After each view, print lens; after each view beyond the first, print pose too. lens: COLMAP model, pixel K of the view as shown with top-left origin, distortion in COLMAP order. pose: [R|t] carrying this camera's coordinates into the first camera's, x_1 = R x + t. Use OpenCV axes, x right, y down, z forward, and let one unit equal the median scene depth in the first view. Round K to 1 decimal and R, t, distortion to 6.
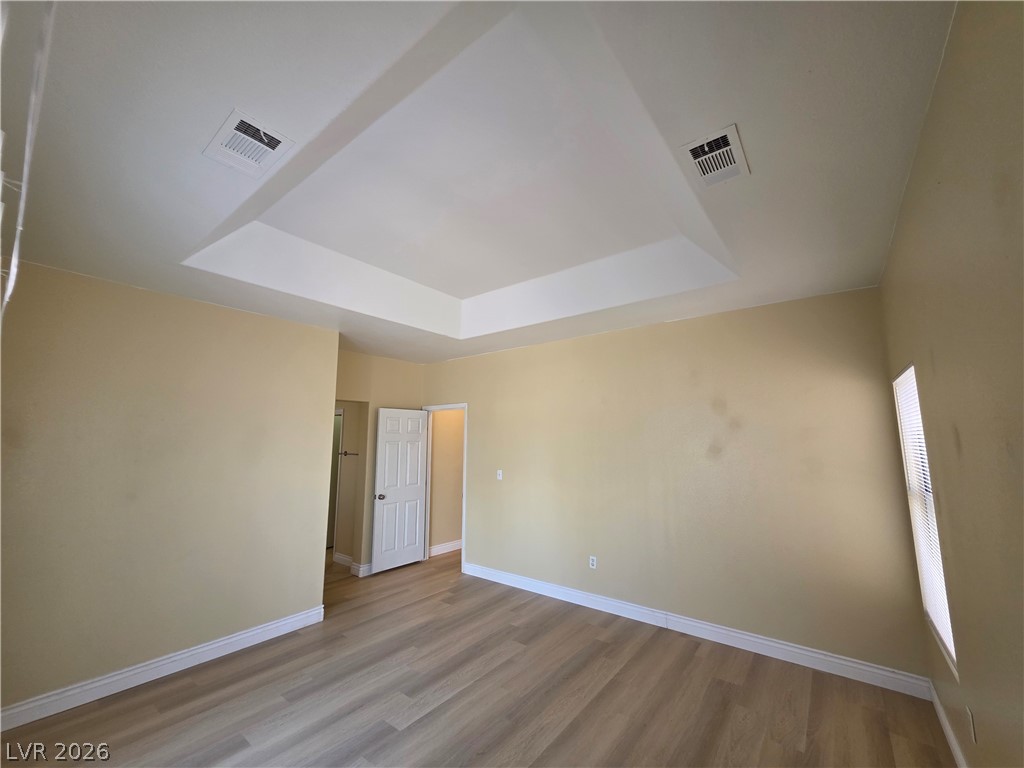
lens RADIAL K [[411.9, 0, 511.9], [0, 411.9, 385.8], [0, 0, 1]] dist [0.003187, 0.001520]
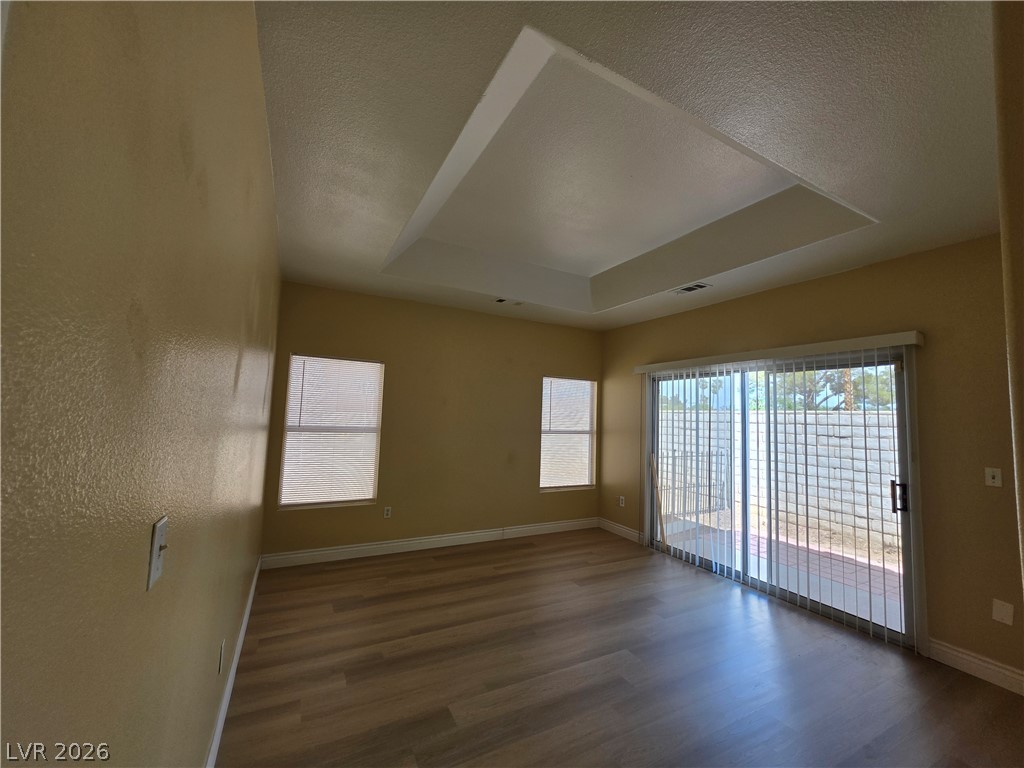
lens RADIAL K [[411.9, 0, 512.3], [0, 411.9, 386.7], [0, 0, 1]] dist [0.003187, 0.001520]
pose [[-0.912128, 0.005589, 0.409867, -0.402168], [-0.086680, 0.974665, -0.206190, 0.340826], [-0.400636, -0.223599, -0.888535, 2.047837]]
